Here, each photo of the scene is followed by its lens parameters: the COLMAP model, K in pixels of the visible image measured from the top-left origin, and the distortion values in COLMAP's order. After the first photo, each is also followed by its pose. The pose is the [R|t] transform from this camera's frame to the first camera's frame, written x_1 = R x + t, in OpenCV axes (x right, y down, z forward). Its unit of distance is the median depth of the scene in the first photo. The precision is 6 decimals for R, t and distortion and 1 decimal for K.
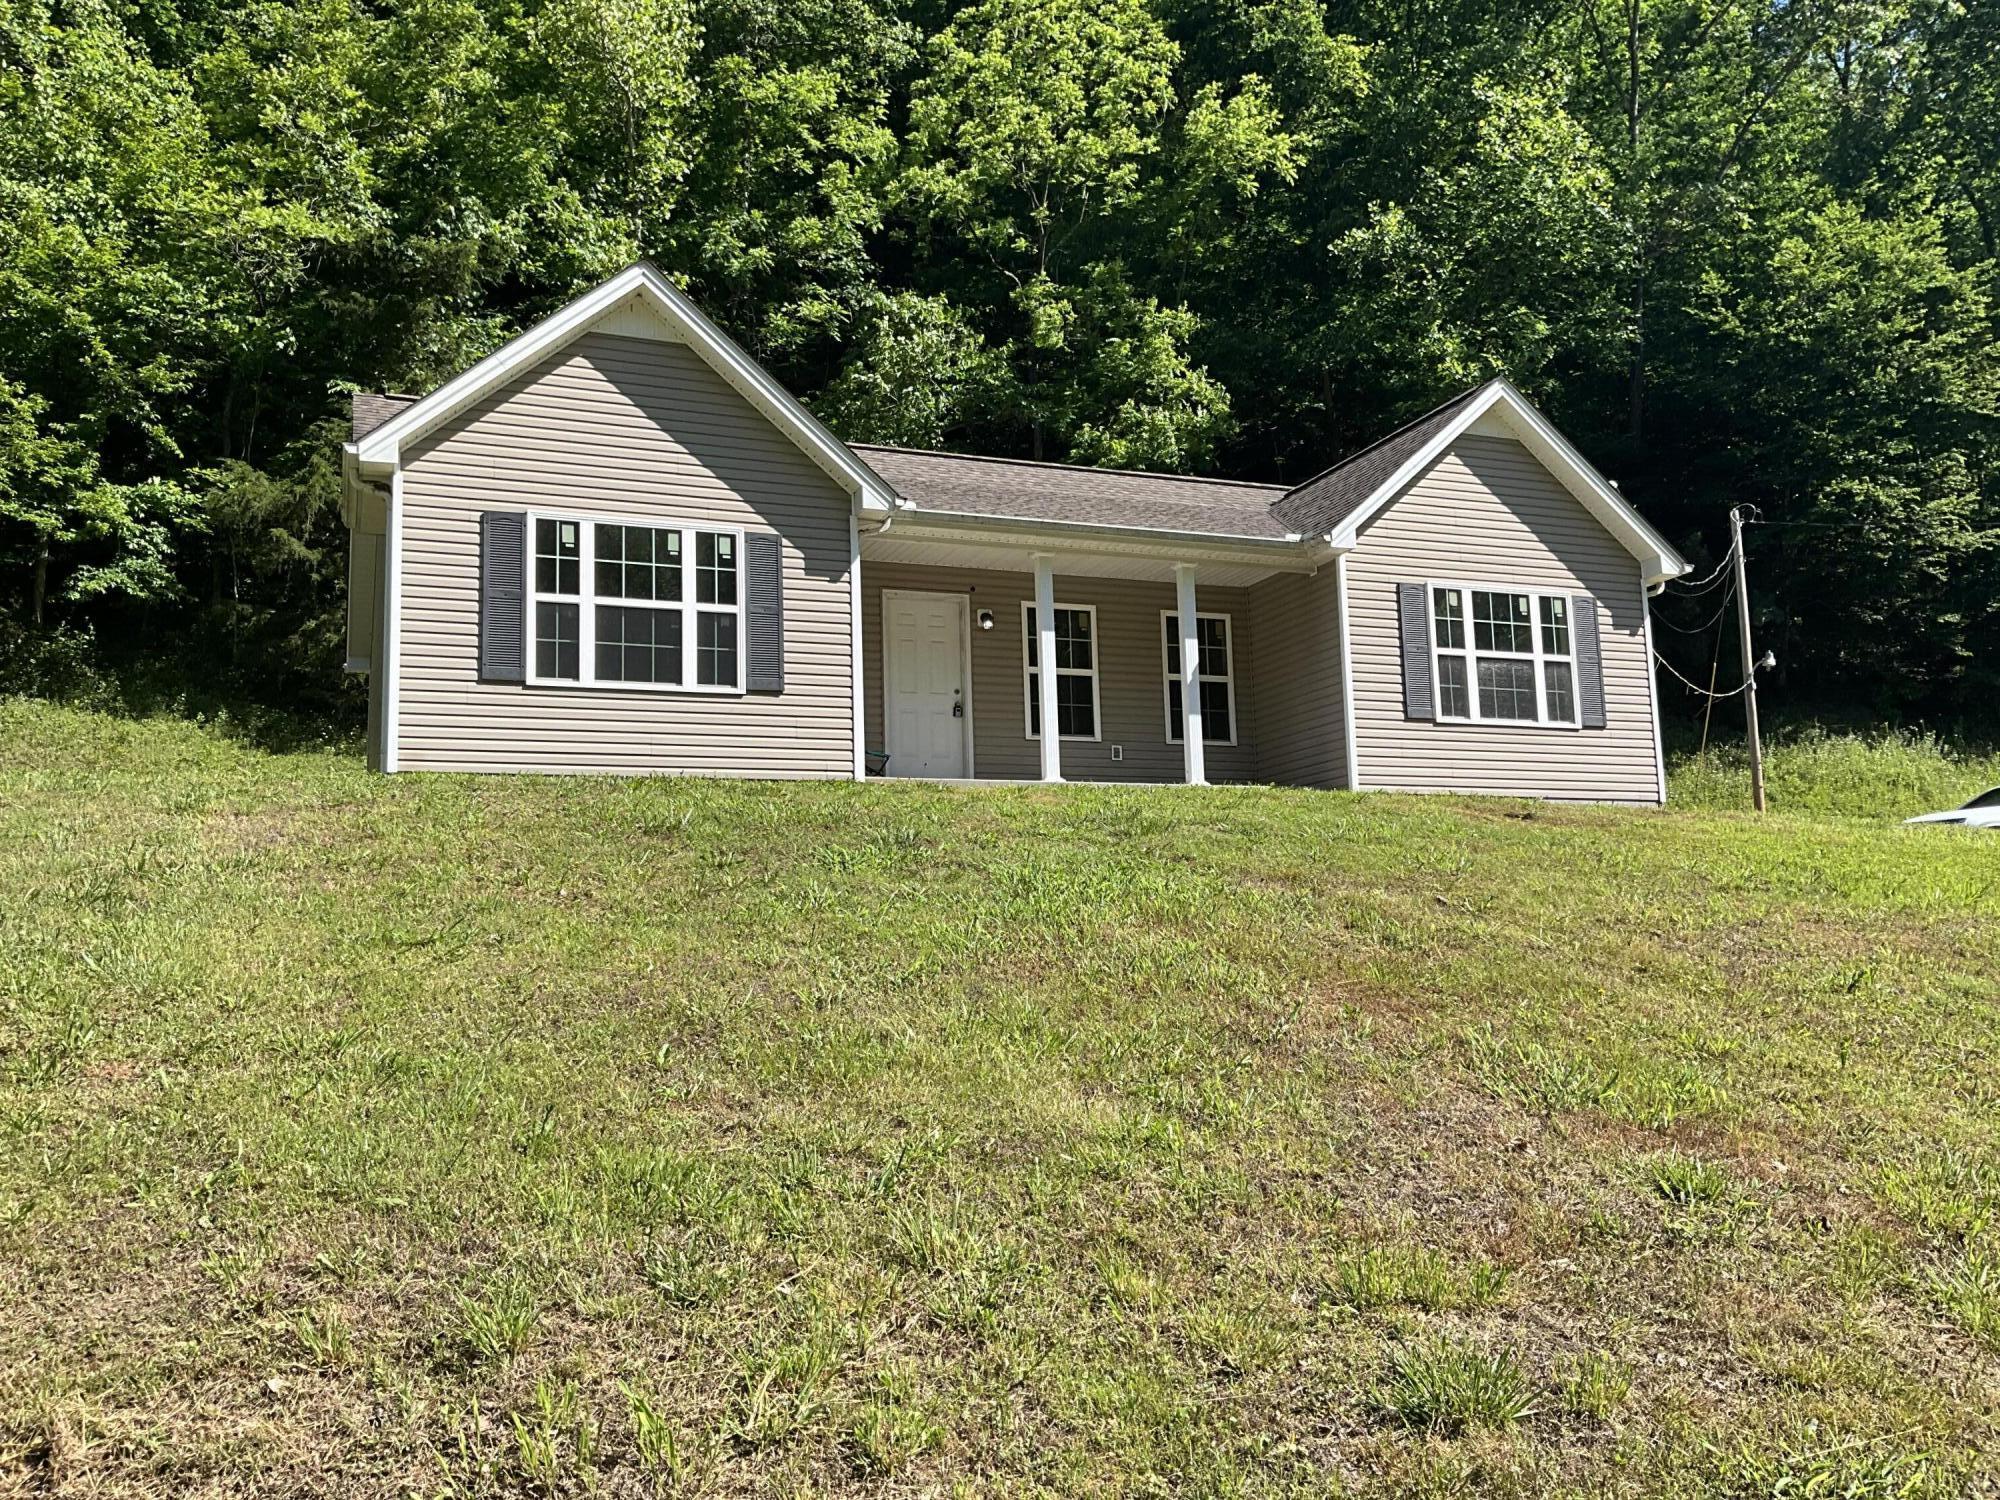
lens RADIAL K [[1676.4, 0, 1005.2], [0, 1676.4, 760.0], [0, 0, 1]] dist [0.073181, -0.107147]
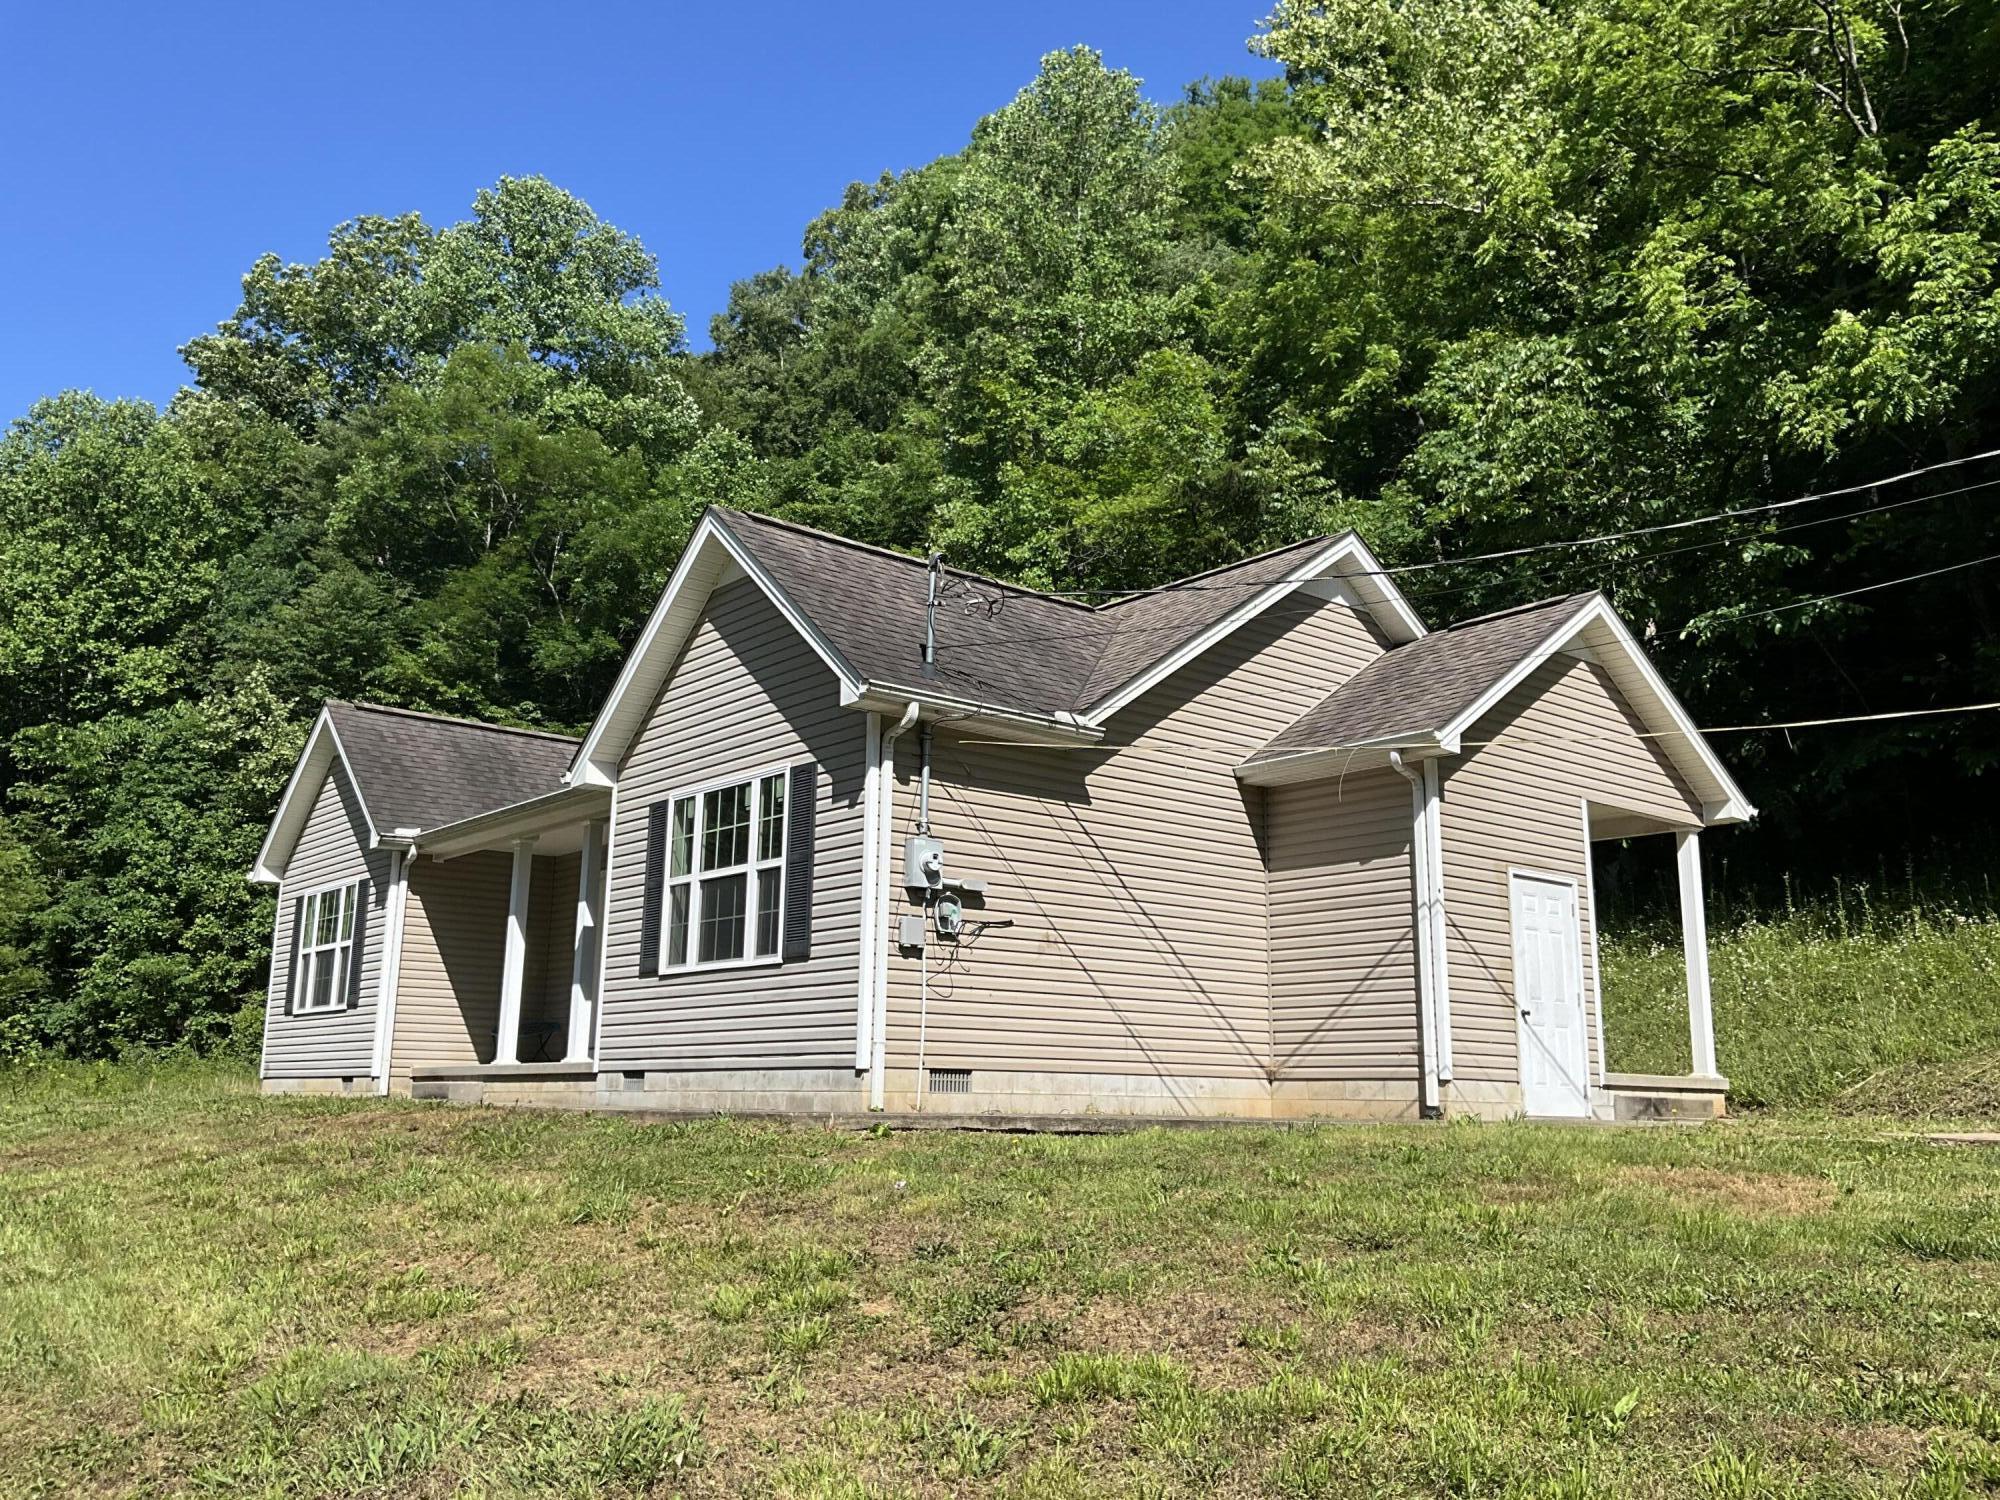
lens RADIAL K [[1676.4, 0, 1015.3], [0, 1676.4, 747.0], [0, 0, 1]] dist [0.073181, -0.107147]
pose [[0.316616, -0.164880, -0.934114, 1.058848], [0.118092, 0.983967, -0.133652, -0.002453], [0.941174, -0.067995, 0.331011, 0.896496]]
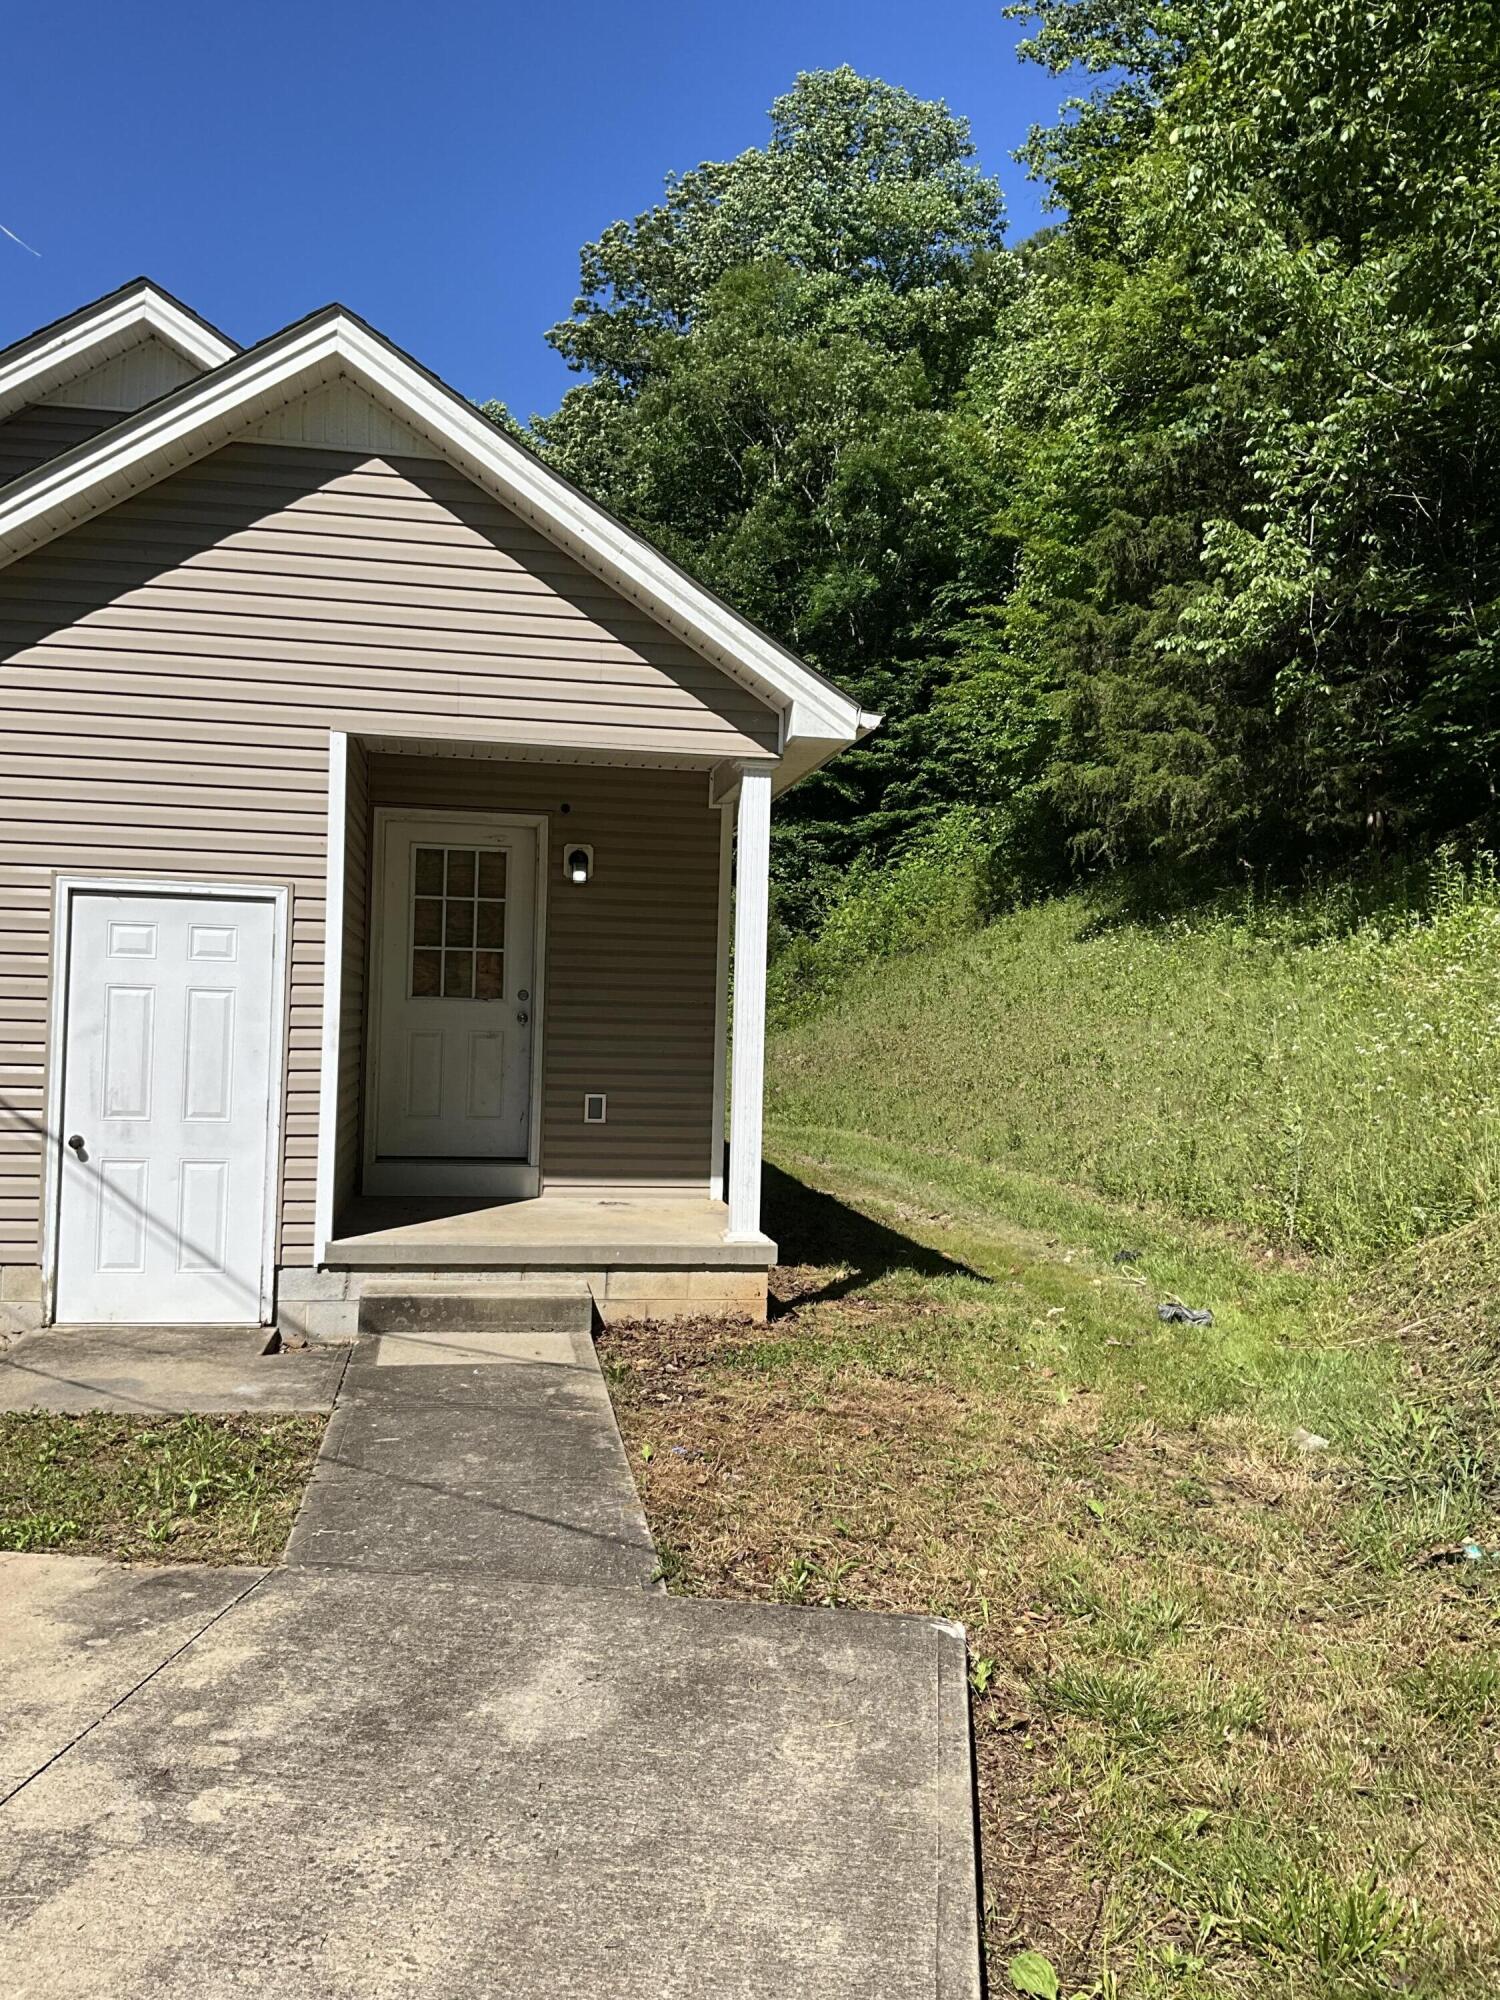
lens RADIAL K [[1676.4, 0, 746.3], [0, 1676.4, 1006.9], [0, 0, 1]] dist [0.073181, -0.107147]
pose [[-0.210738, 0.016580, -0.977402, 0.774132], [0.121238, 0.992580, -0.009303, 0.031867], [0.969995, -0.120458, -0.211185, 1.611766]]
